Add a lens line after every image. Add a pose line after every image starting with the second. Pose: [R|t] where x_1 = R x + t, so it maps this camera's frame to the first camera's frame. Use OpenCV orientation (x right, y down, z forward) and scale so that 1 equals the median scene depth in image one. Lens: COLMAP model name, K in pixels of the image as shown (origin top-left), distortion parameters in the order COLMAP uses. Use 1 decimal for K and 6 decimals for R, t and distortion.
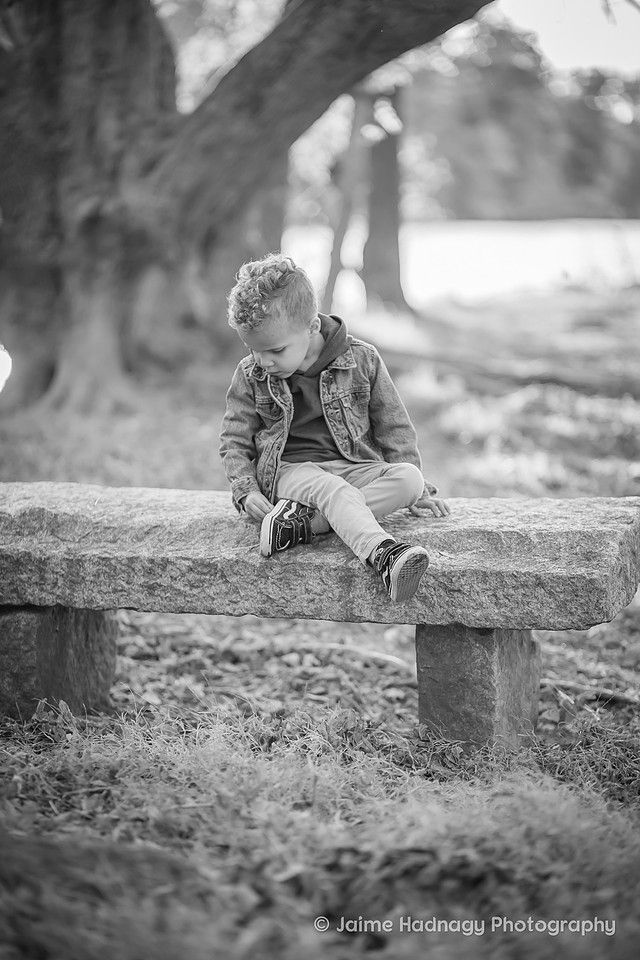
lens RADIAL K [[2263.3, 0, 320.0], [0, 2263.3, 480.0], [0, 0, 1]] dist [-0.035964, -0.739991]
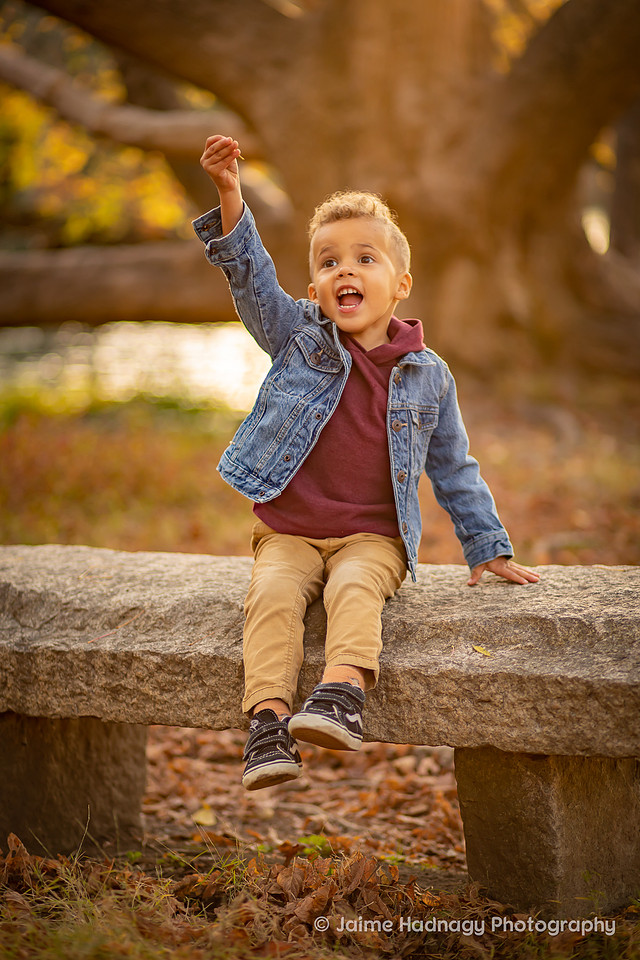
lens RADIAL K [[2450.1, 0, 320.0], [0, 2450.1, 480.0], [0, 0, 1]] dist [-0.023870, -0.676090]
pose [[0.978520, -0.014493, -0.205642, 0.156754], [0.013957, 0.999894, -0.004059, -0.018344], [0.205679, 0.001102, 0.978619, 0.197273]]
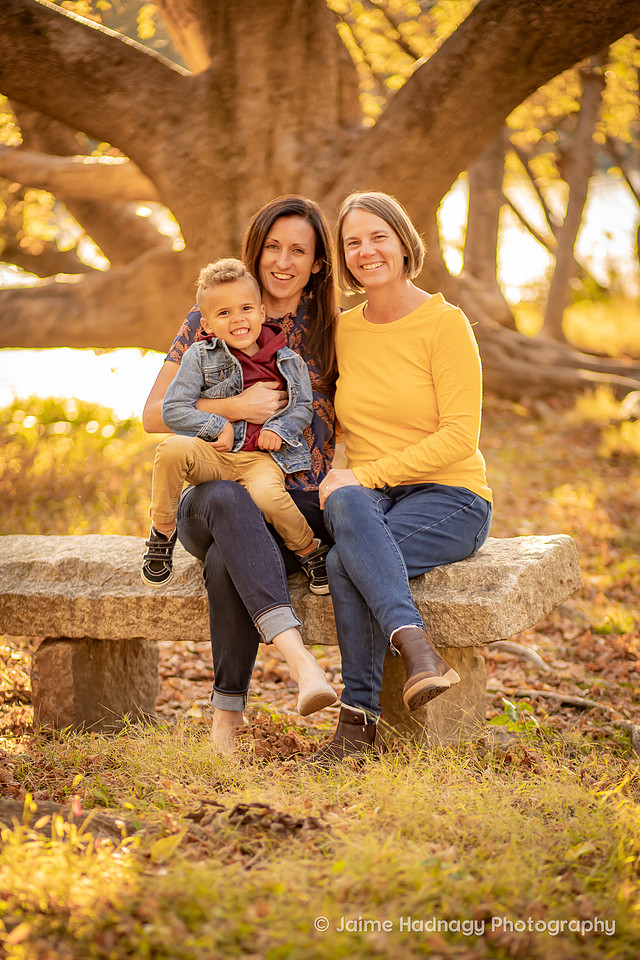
lens RADIAL K [[2733.9, 0, 318.3], [0, 2733.9, 553.9], [0, 0, 1]] dist [-0.002726, -1.696219]
pose [[0.988471, -0.028420, -0.148716, 0.227929], [0.032593, 0.999138, 0.025695, -0.023795], [0.147858, -0.030246, 0.988546, -0.449025]]
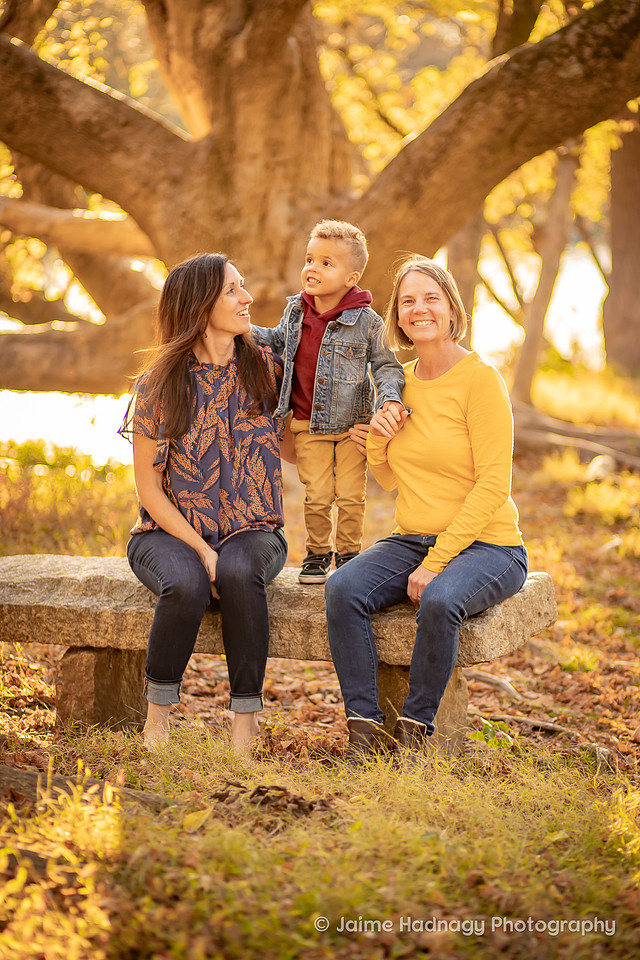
lens RADIAL K [[2761.6, 0, 363.1], [0, 2761.6, 449.6], [0, 0, 1]] dist [-0.012812, -1.455462]
pose [[0.993565, 0.005527, -0.113129, 0.220177], [-0.009566, 0.999335, -0.035194, -0.006527], [0.112859, 0.036049, 0.992957, -0.631952]]
